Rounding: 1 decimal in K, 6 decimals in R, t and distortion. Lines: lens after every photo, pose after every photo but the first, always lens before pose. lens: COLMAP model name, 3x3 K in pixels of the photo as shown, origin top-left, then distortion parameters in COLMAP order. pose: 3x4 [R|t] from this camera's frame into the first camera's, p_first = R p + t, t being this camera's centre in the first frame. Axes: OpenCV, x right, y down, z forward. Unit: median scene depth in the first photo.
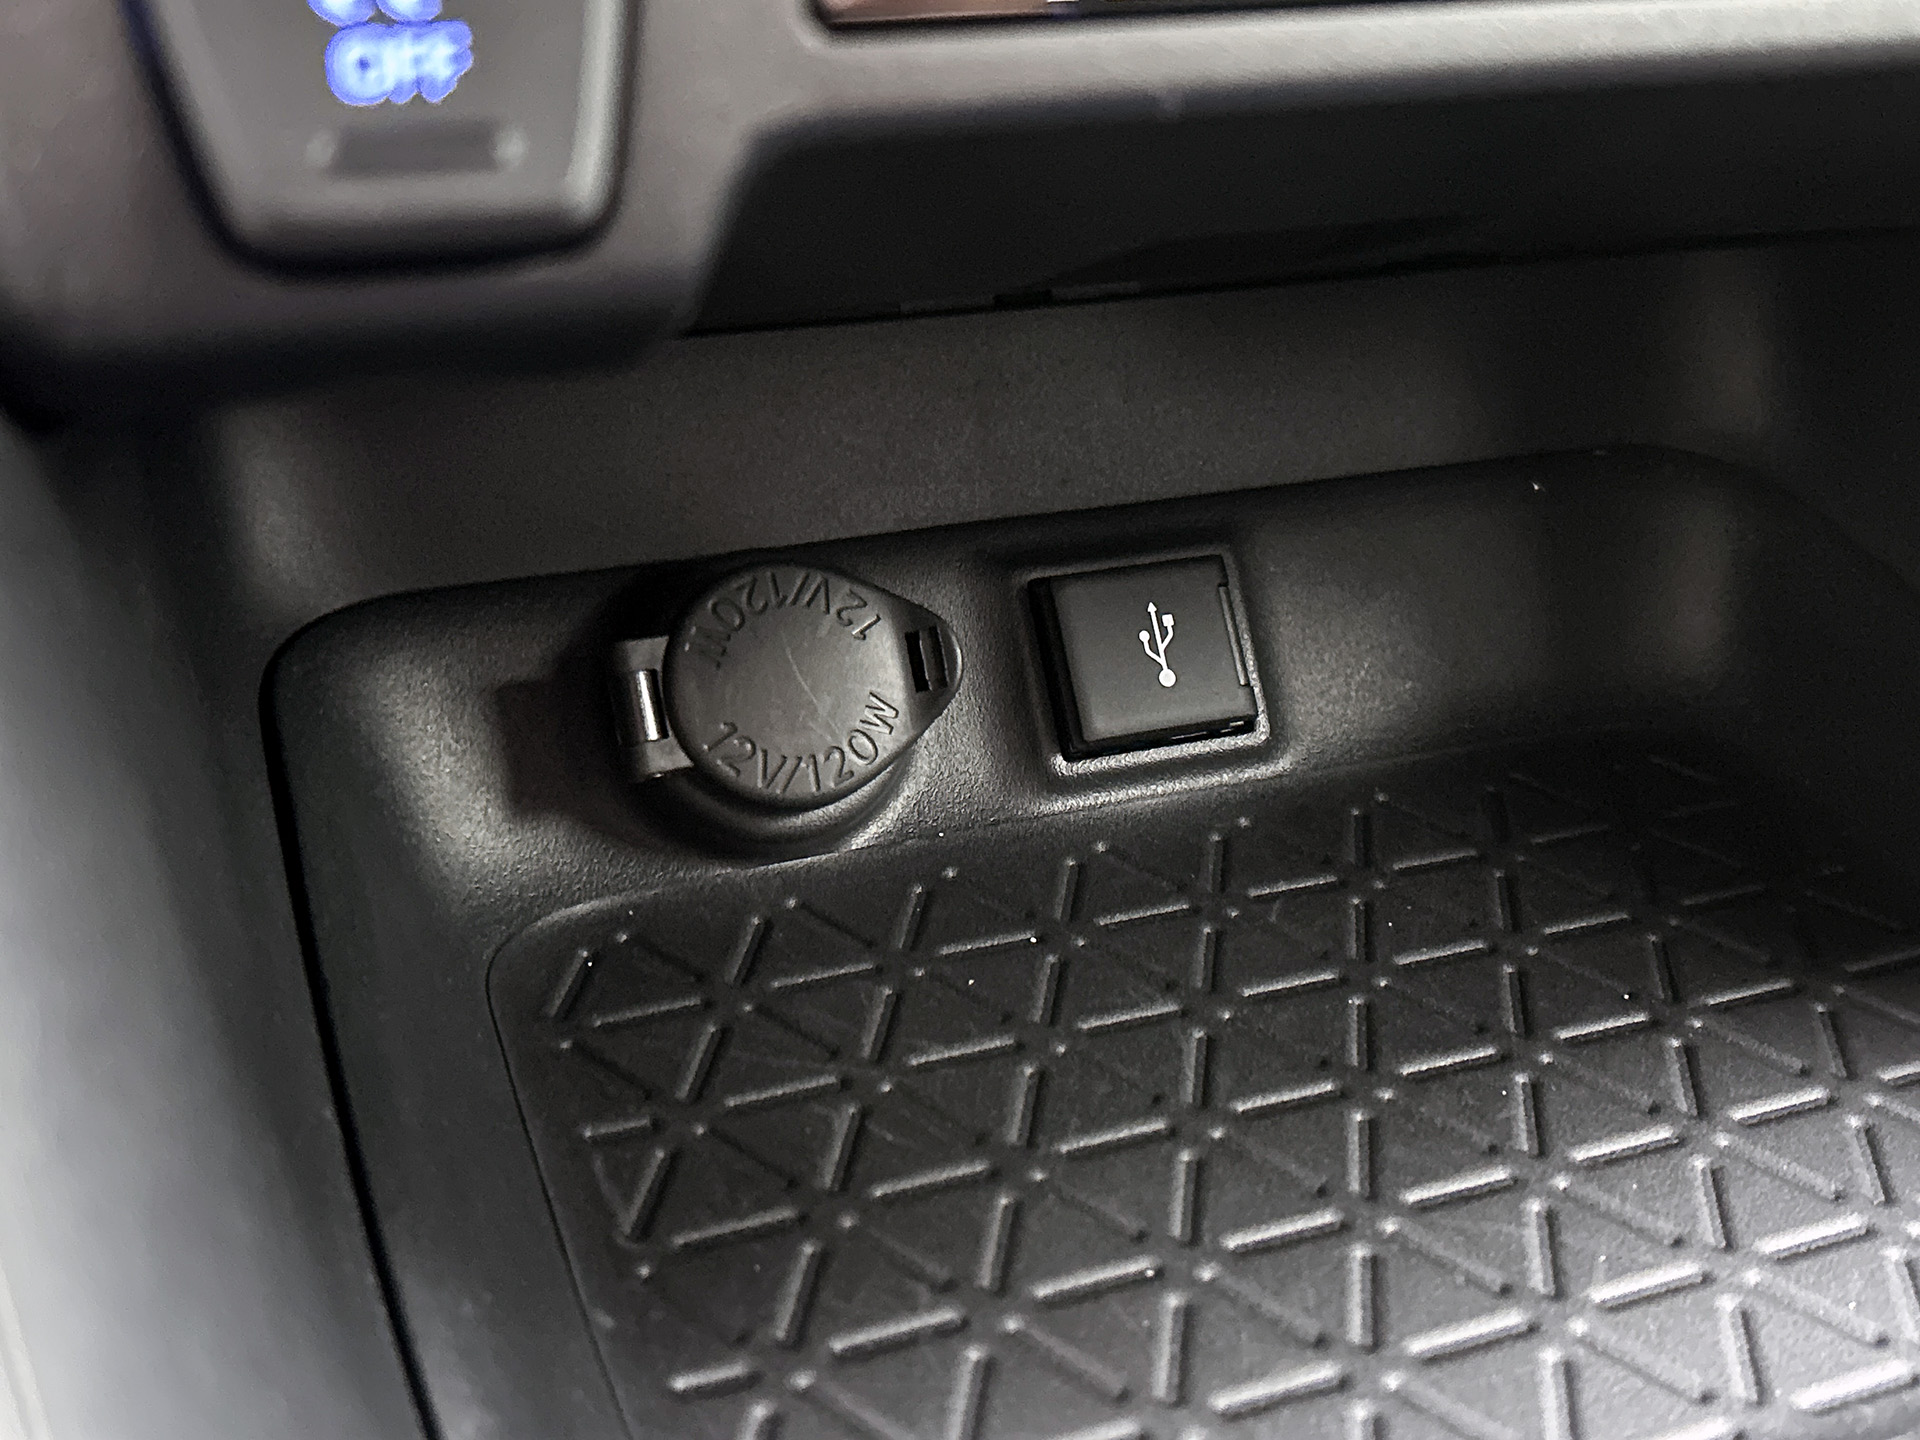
lens RADIAL K [[2103.1, 0, 960.0], [0, 2103.1, 720.0], [0, 0, 1]] dist [0.097813, -0.271261]
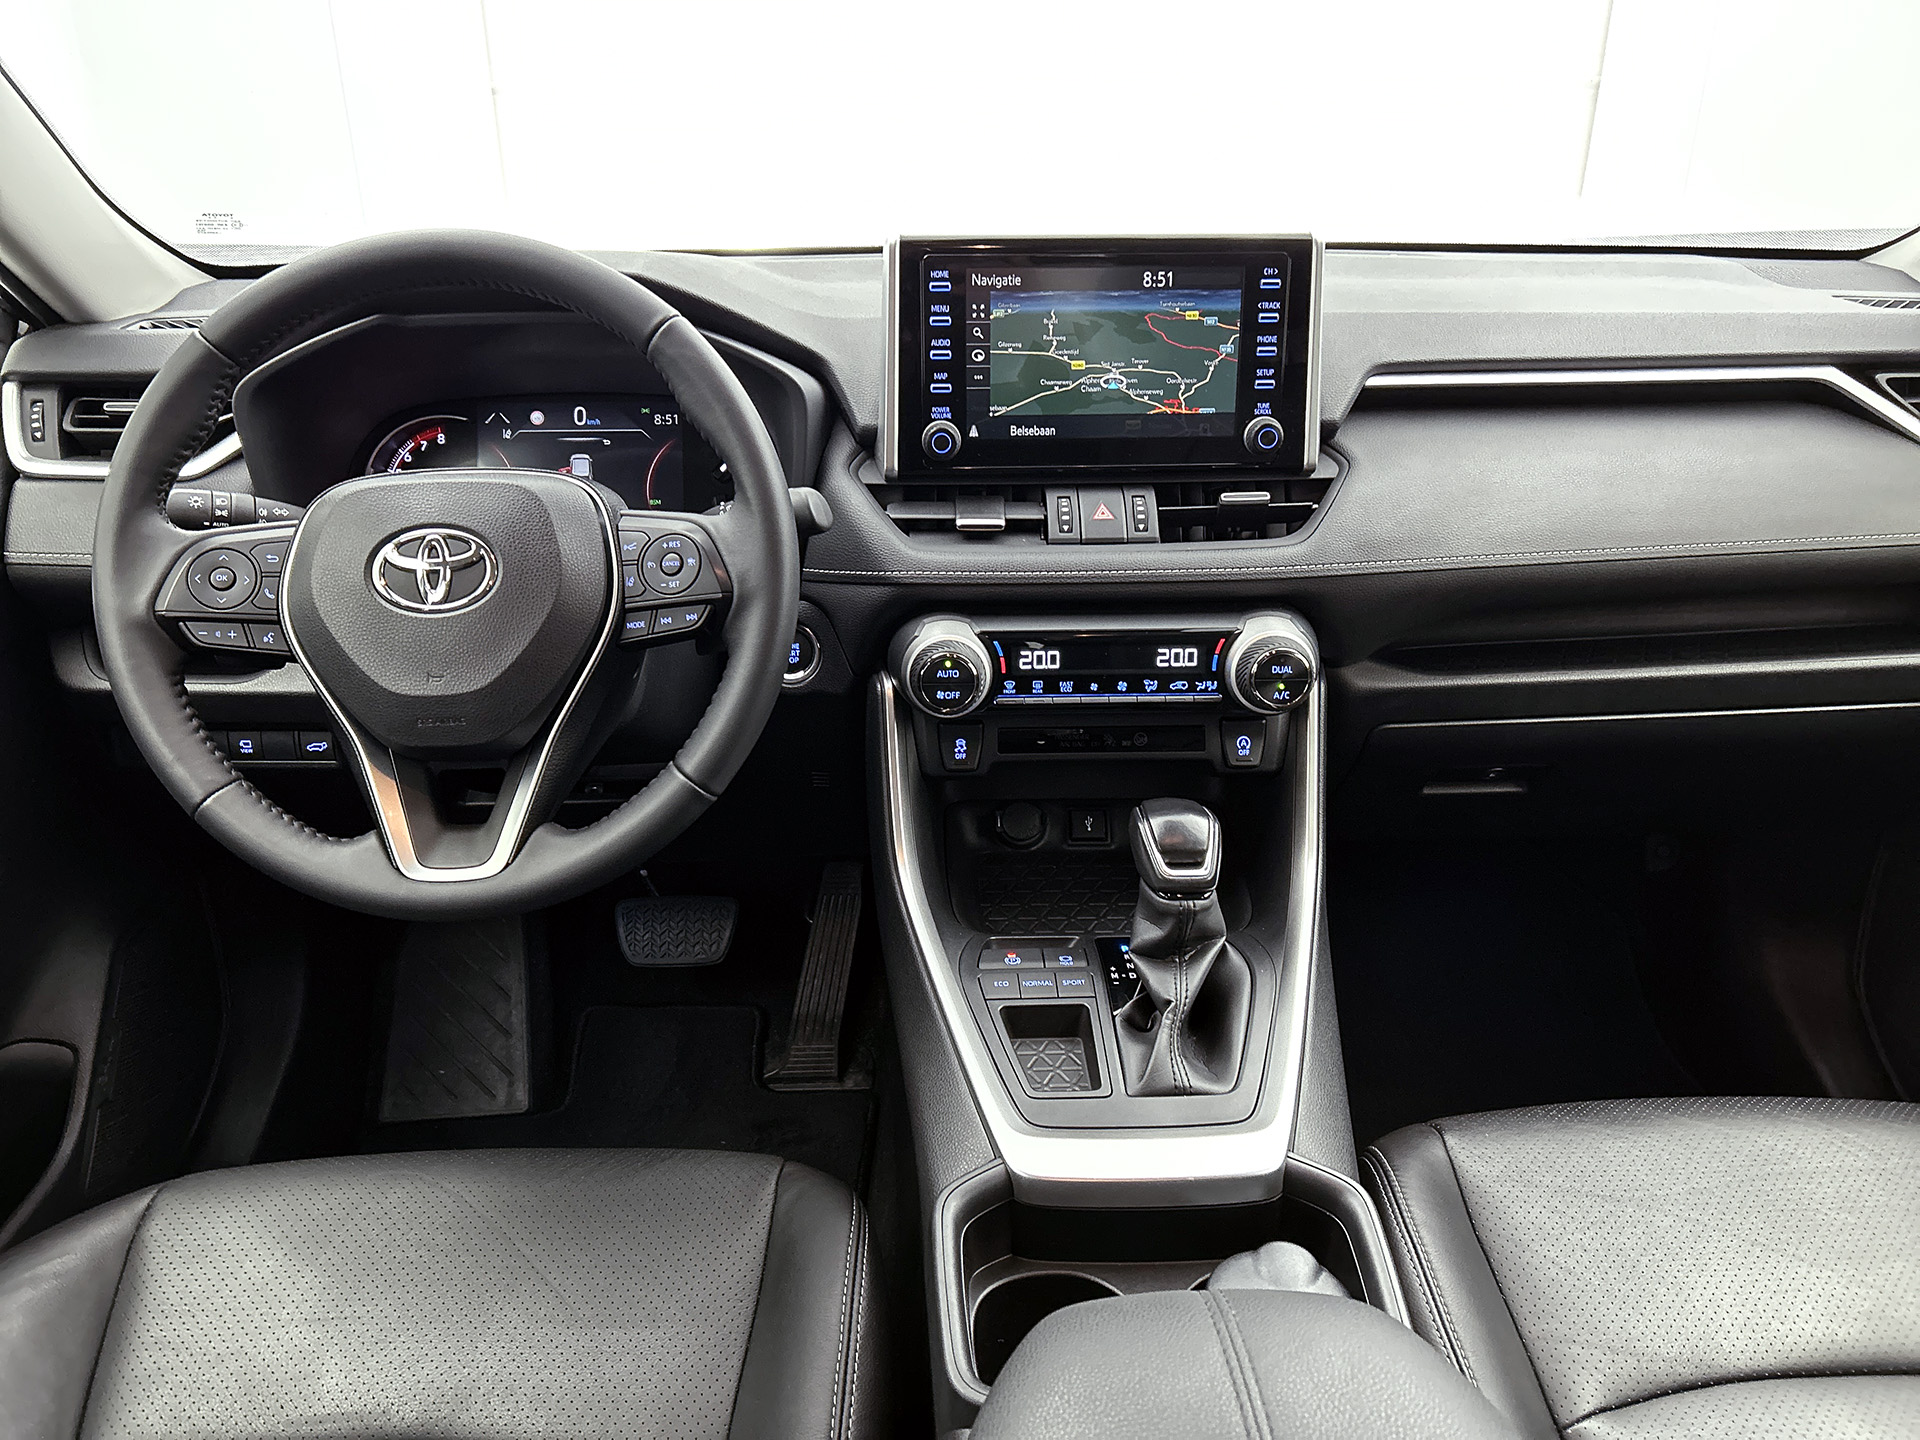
lens RADIAL K [[1468.5, 0, 960.0], [0, 1468.5, 720.0], [0, 0, 1]] dist [0.069944, -0.107287]
pose [[0.940655, 0.102226, -0.323601, 1.078335], [-0.142085, 0.984587, -0.101984, 0.152596], [0.308188, 0.141910, 0.940682, -3.079523]]
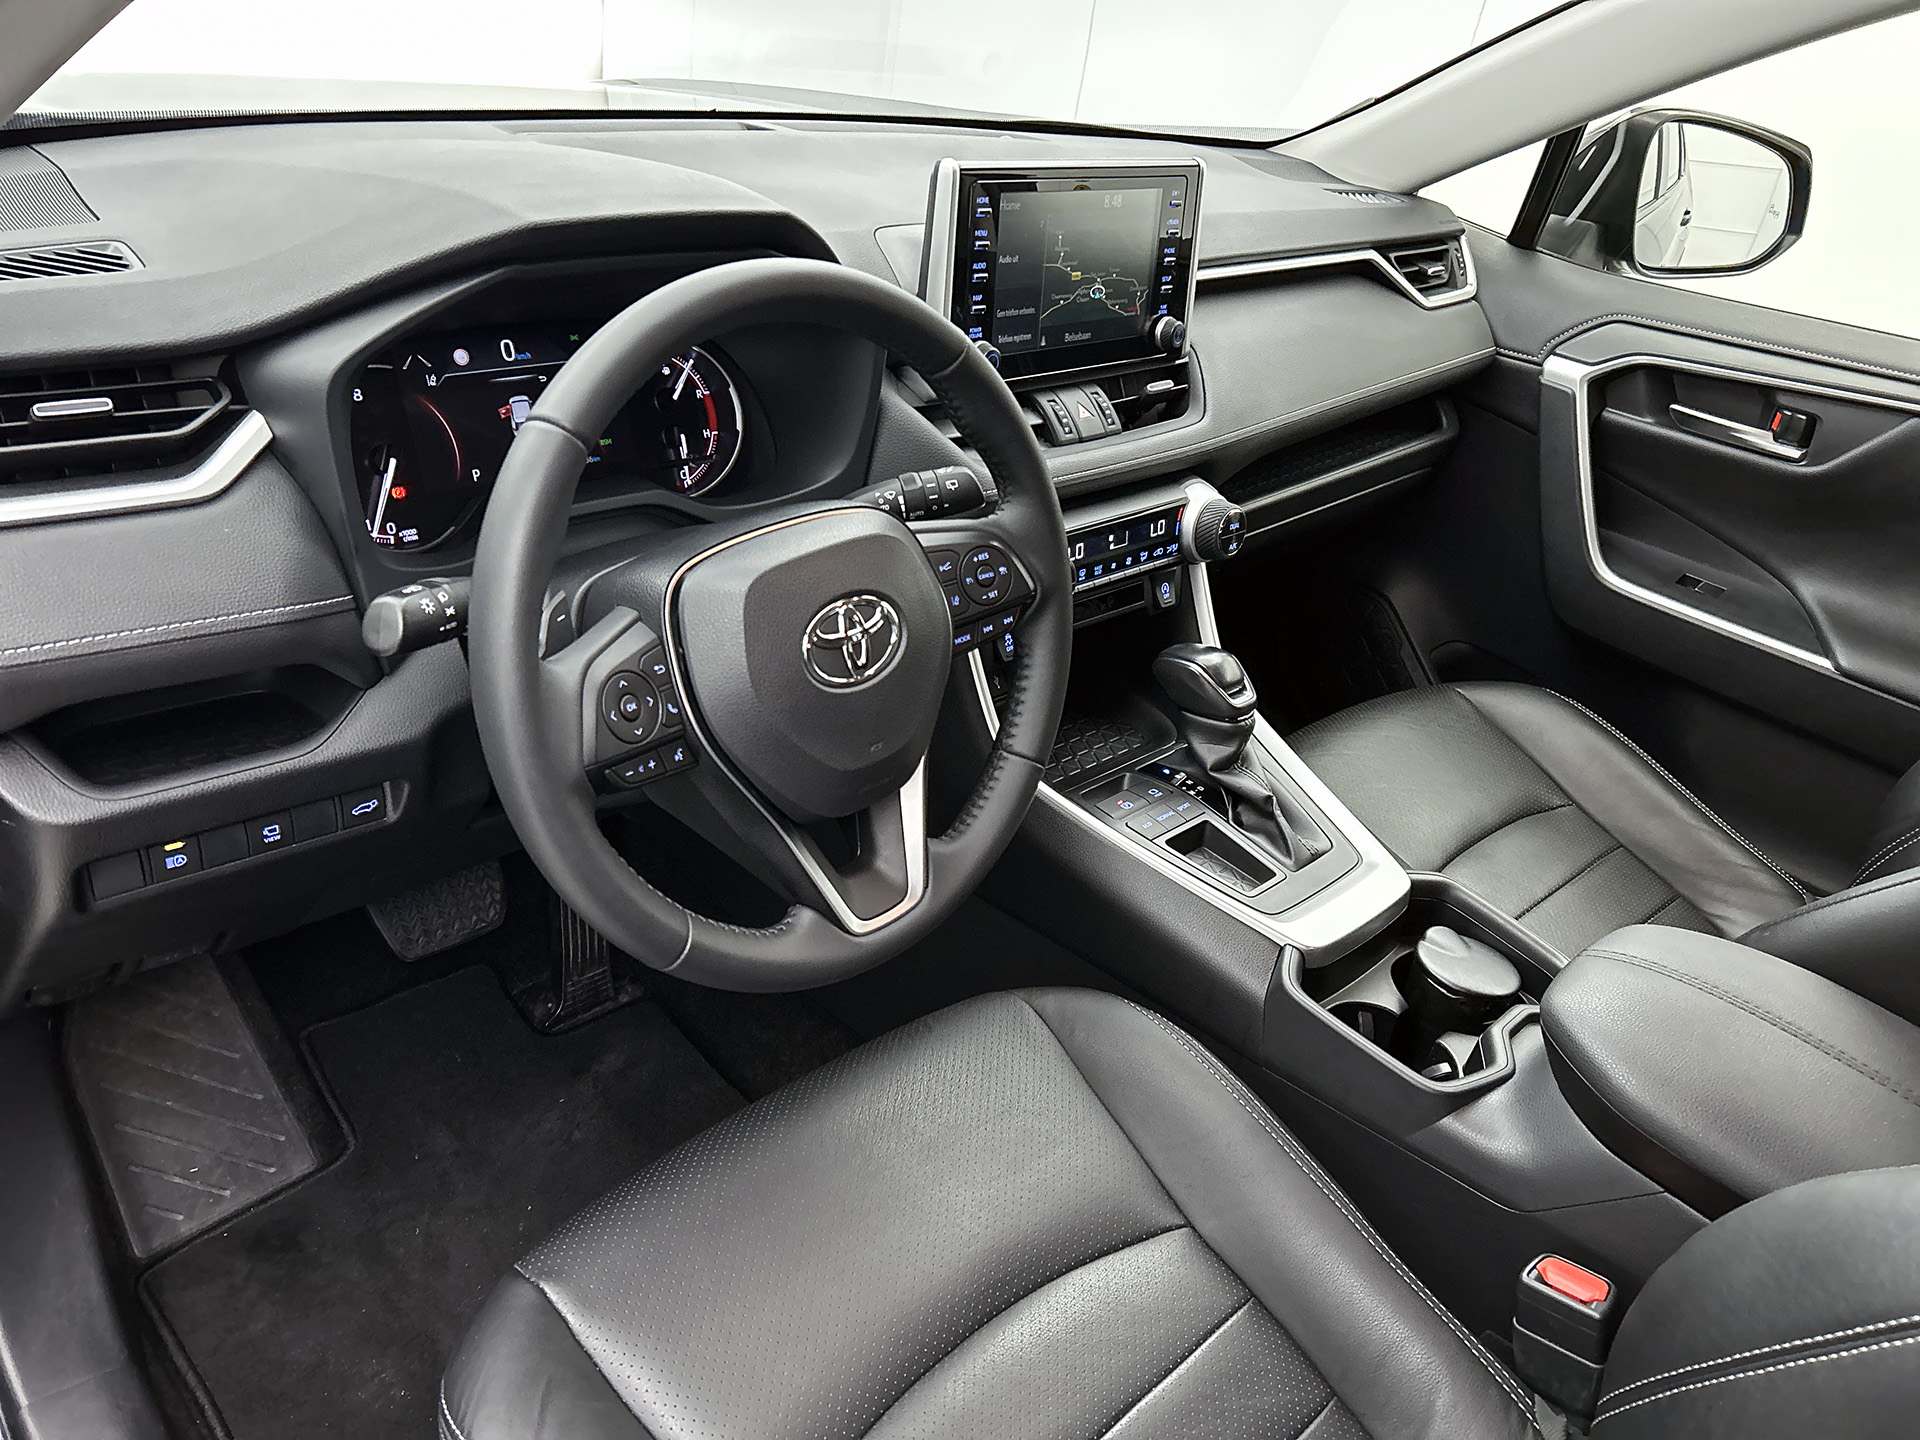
lens RADIAL K [[1468.5, 0, 960.0], [0, 1468.5, 720.0], [0, 0, 1]] dist [0.069944, -0.107287]
pose [[0.909014, -0.113154, 0.401110, -1.930372], [0.107658, 0.993525, 0.036295, -0.104980], [-0.402620, 0.010190, 0.915311, -3.261418]]
